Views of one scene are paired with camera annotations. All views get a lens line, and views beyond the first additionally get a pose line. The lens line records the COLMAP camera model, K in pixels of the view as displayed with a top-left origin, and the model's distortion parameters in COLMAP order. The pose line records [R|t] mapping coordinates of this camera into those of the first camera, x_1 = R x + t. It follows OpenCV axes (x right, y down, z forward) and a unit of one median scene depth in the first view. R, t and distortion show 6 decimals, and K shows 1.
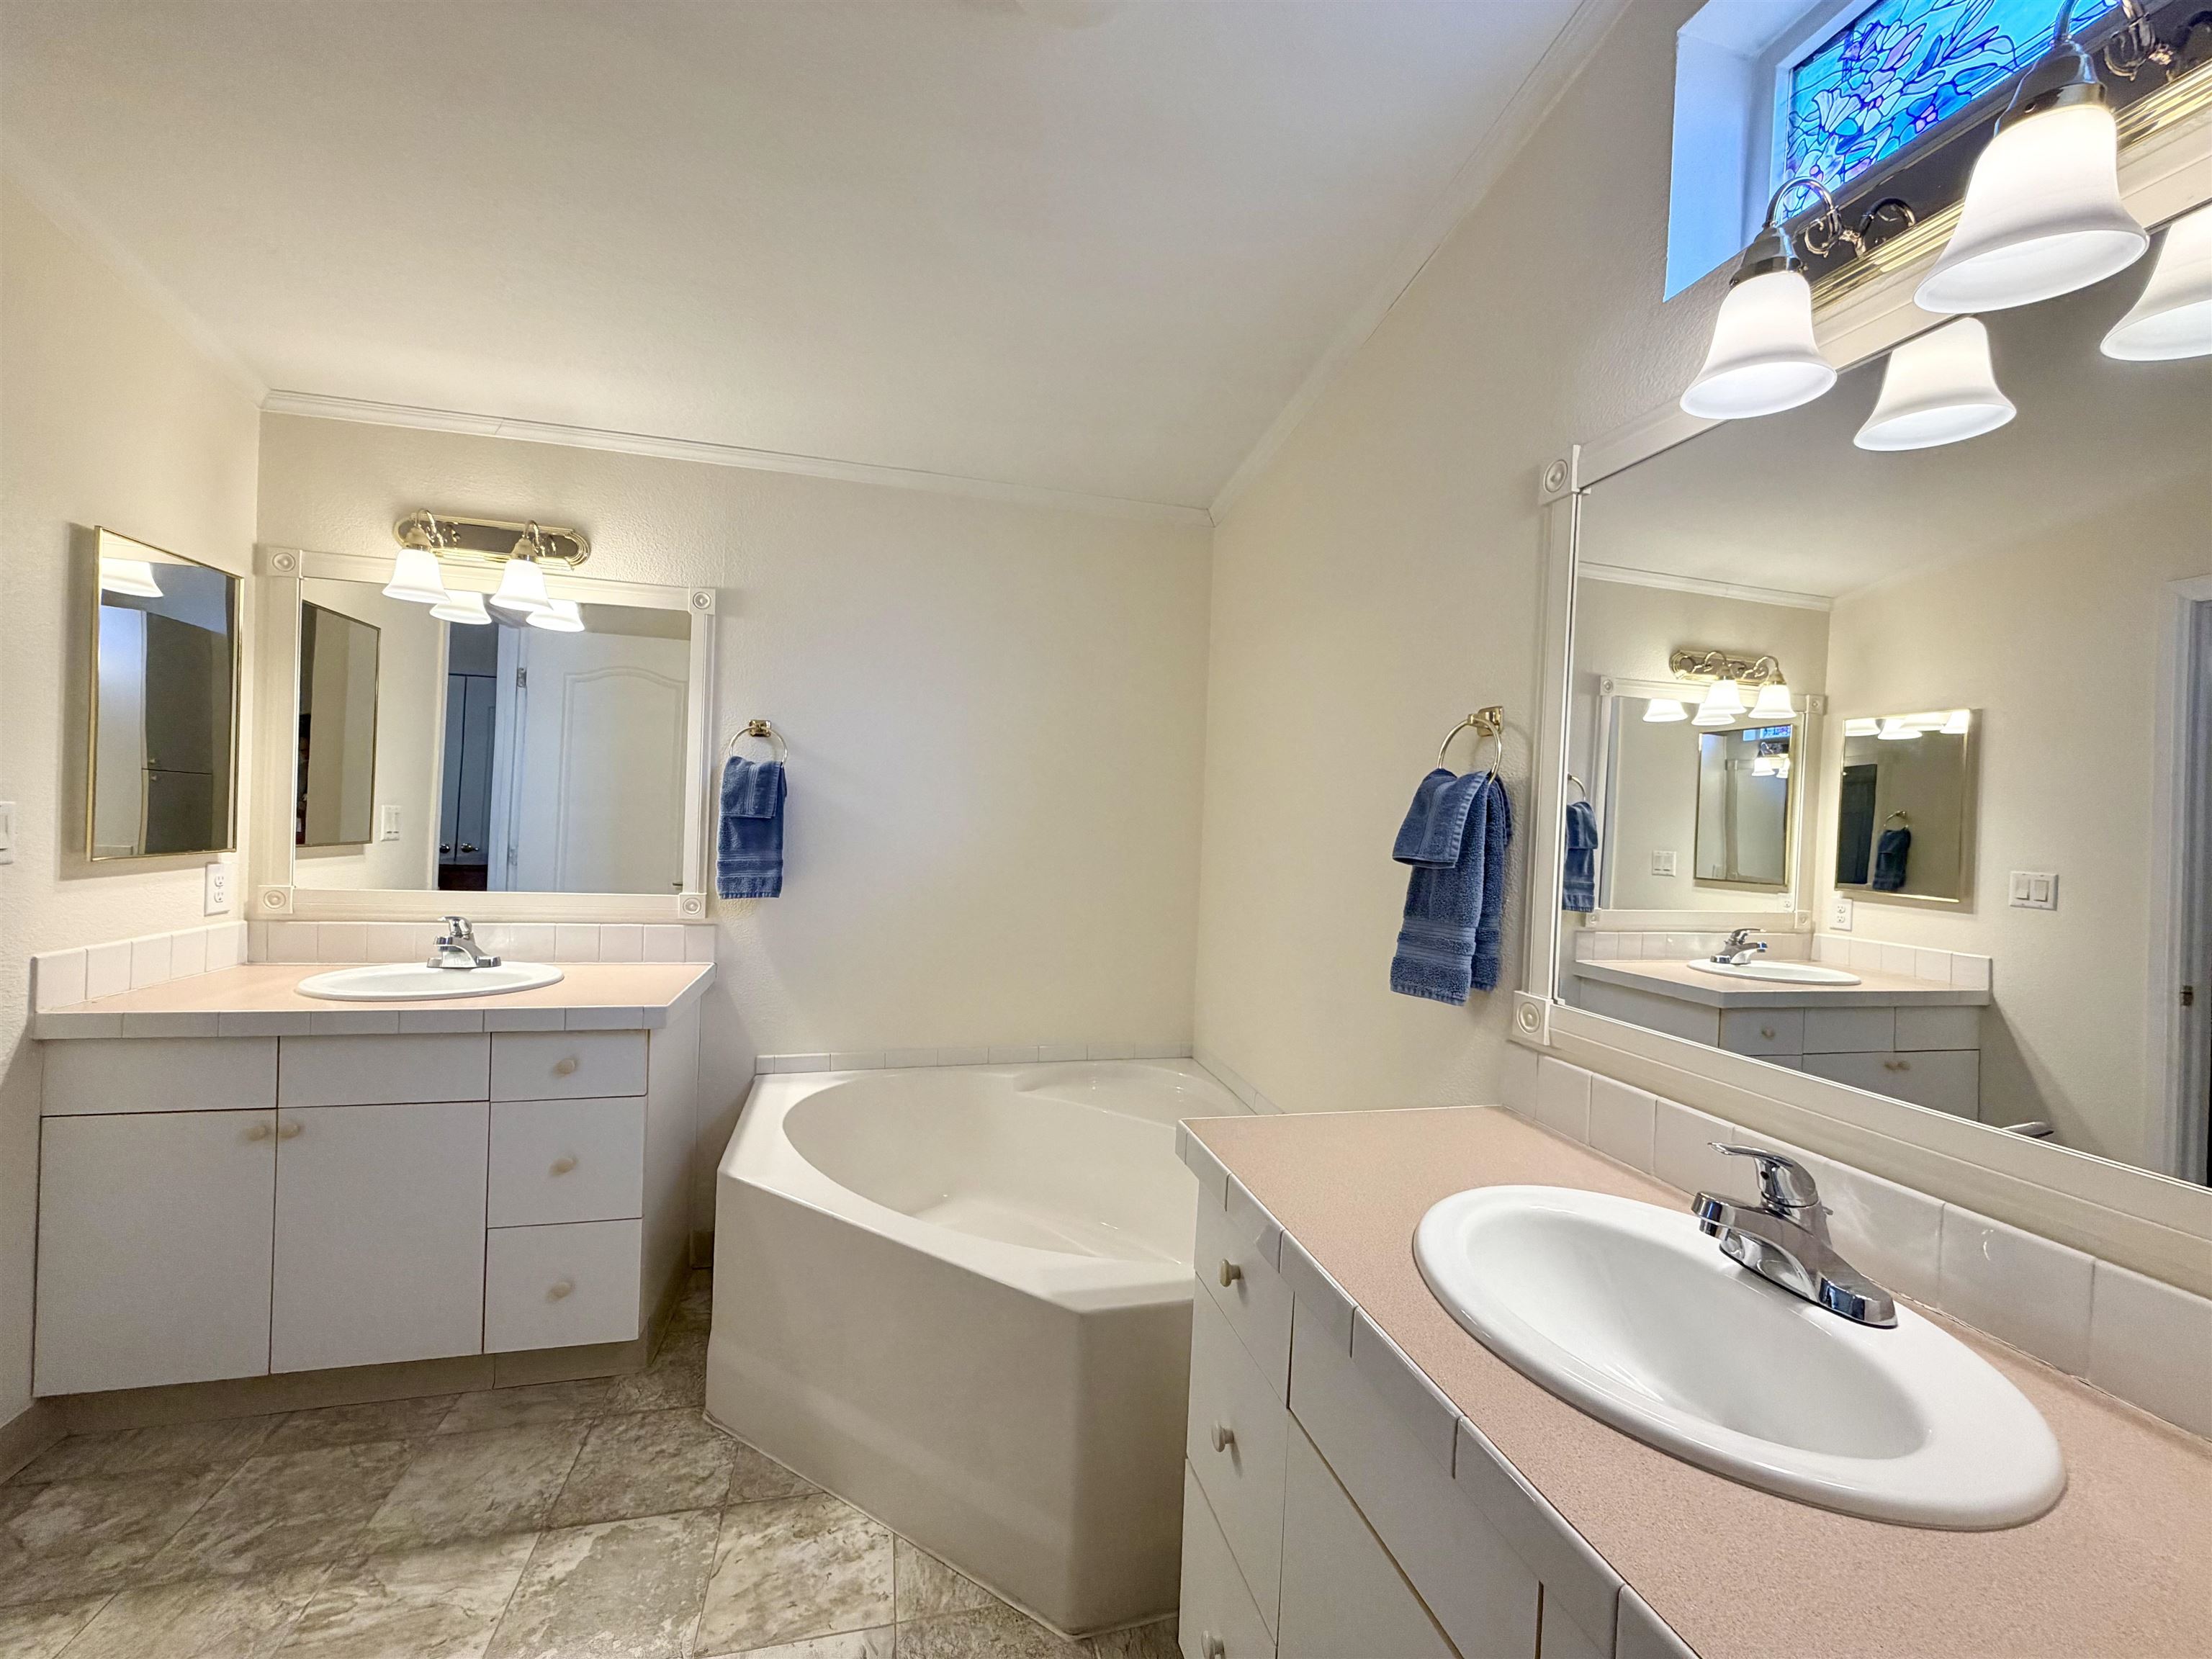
lens RADIAL K [[878.6, 0, 1107.5], [0, 878.6, 823.9], [0, 0, 1]] dist [0.002699, 0.001010]
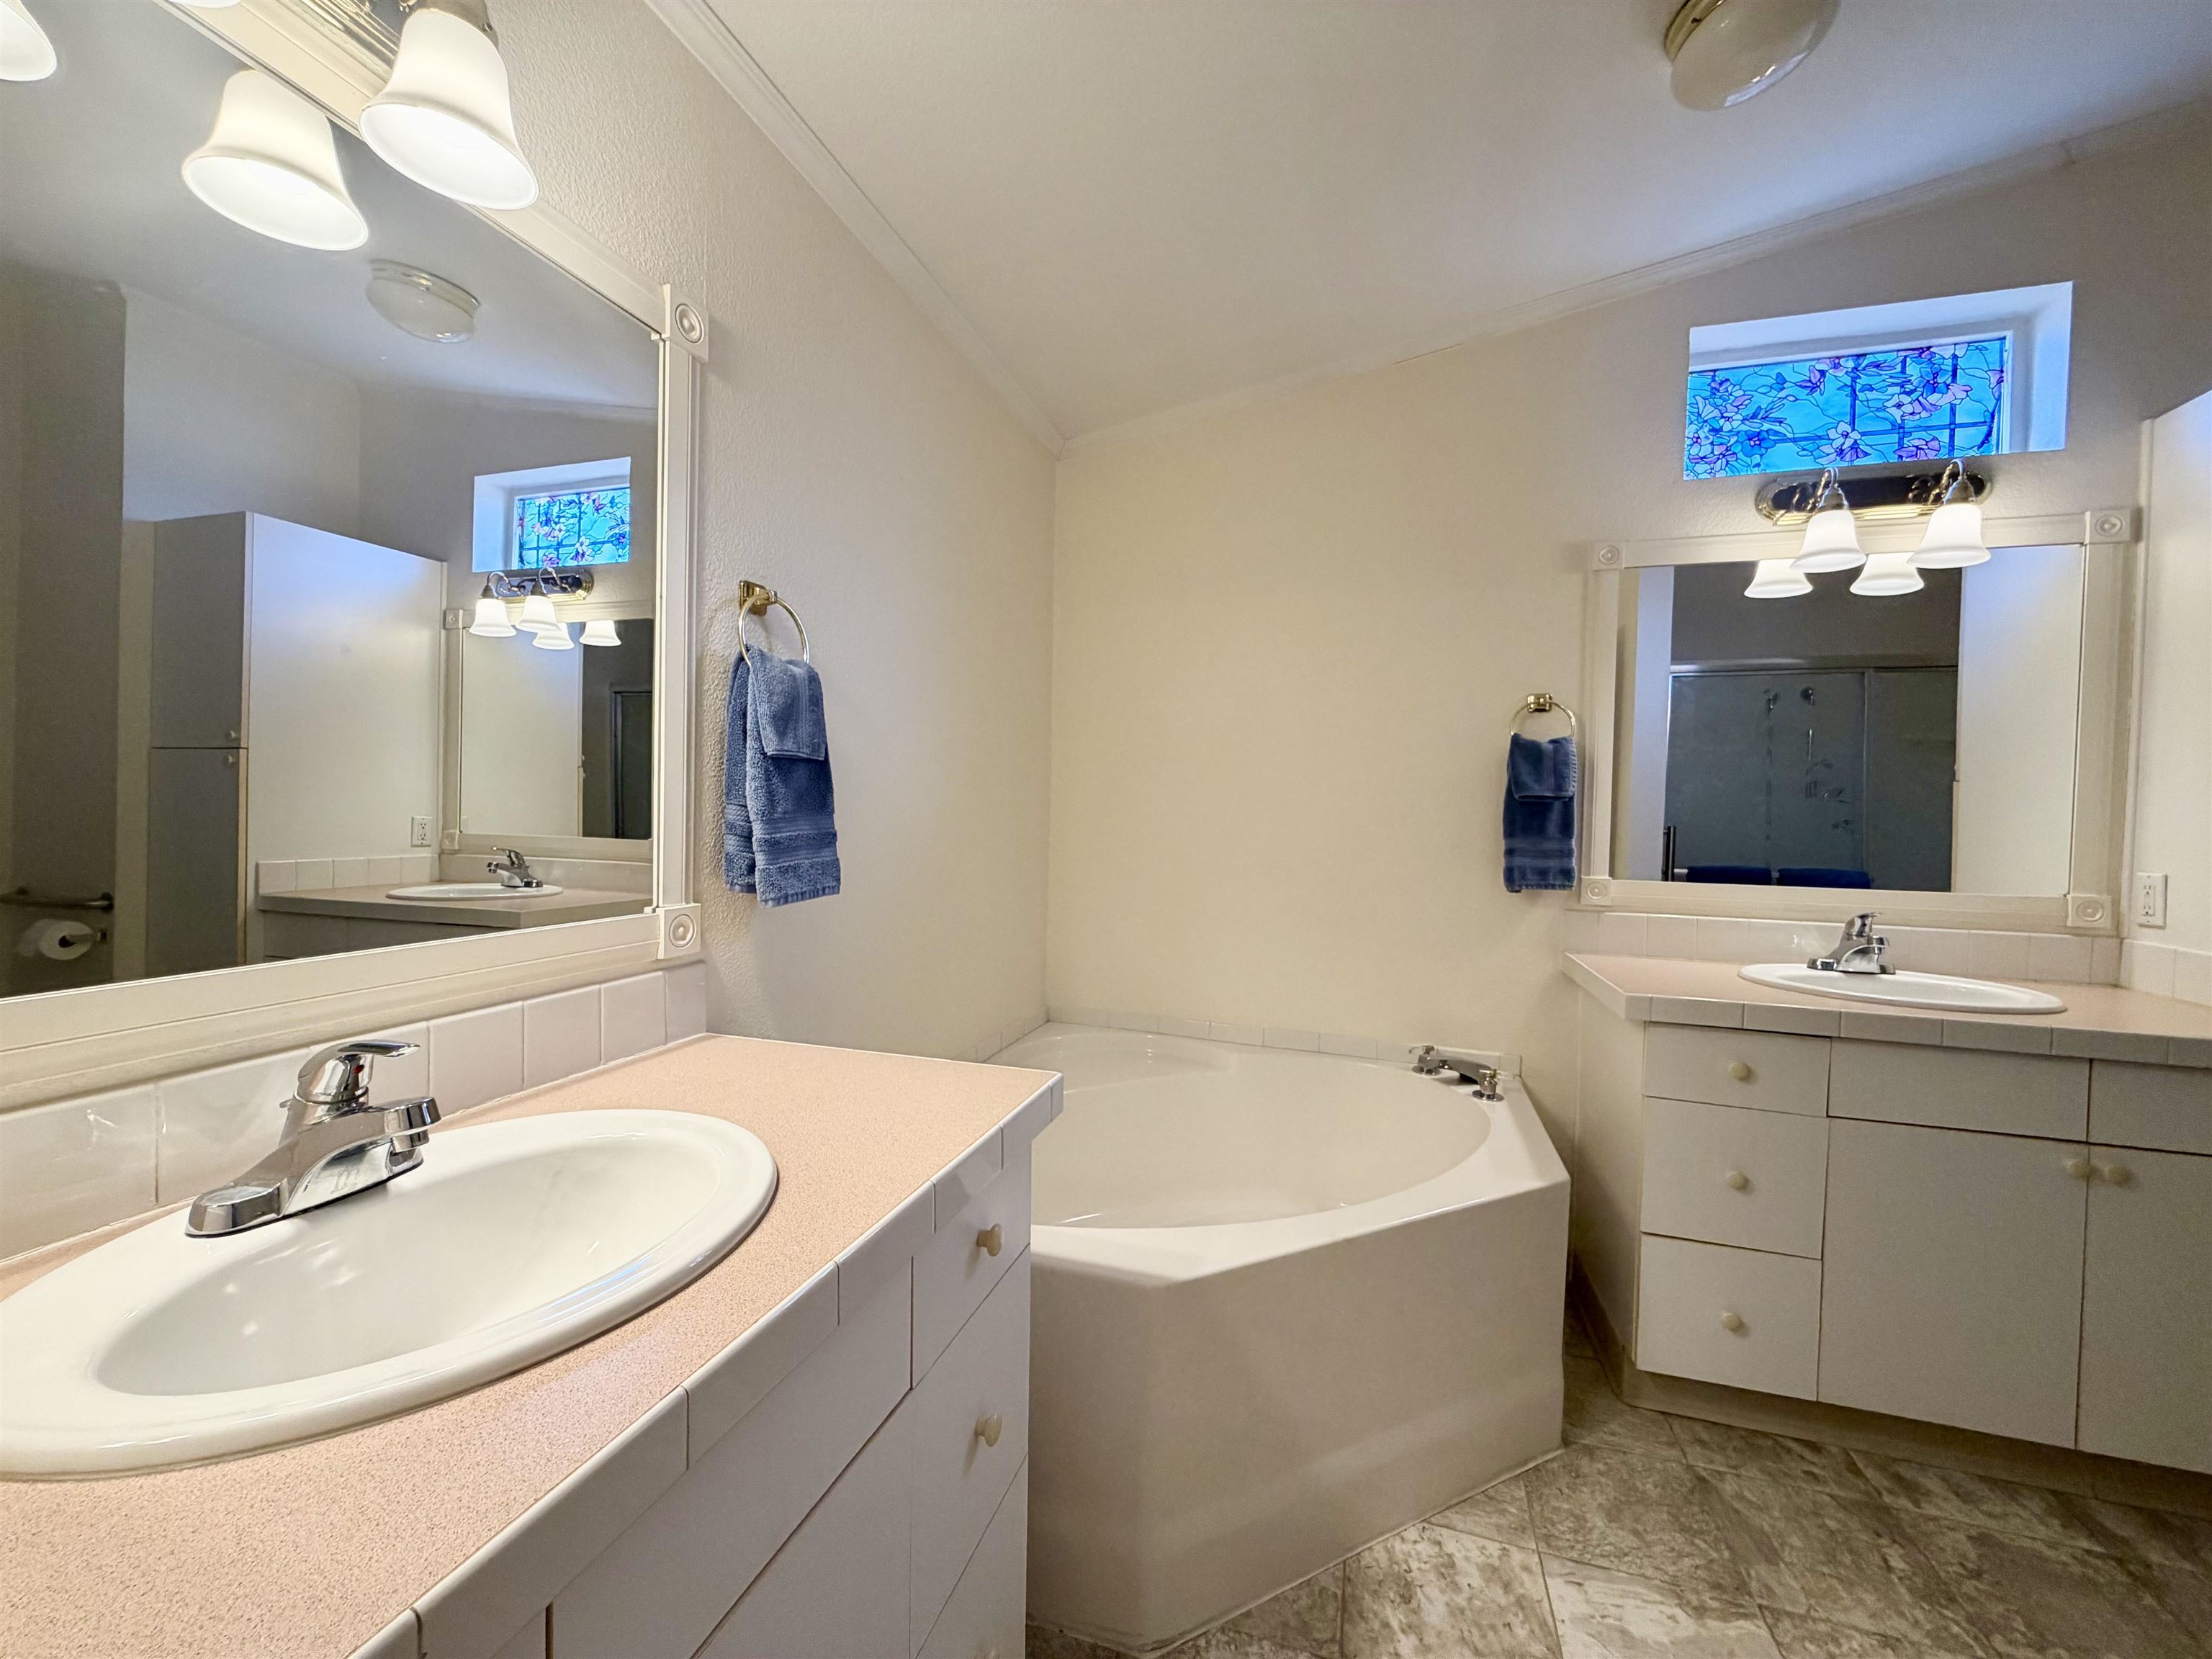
lens RADIAL K [[878.6, 0, 1095.3], [0, 878.6, 826.8], [0, 0, 1]] dist [0.002699, 0.001010]
pose [[0.526818, -0.044530, 0.848811, -1.245293], [0.008684, 0.998857, 0.047013, 0.017734], [-0.849934, -0.017396, 0.526602, 0.850720]]
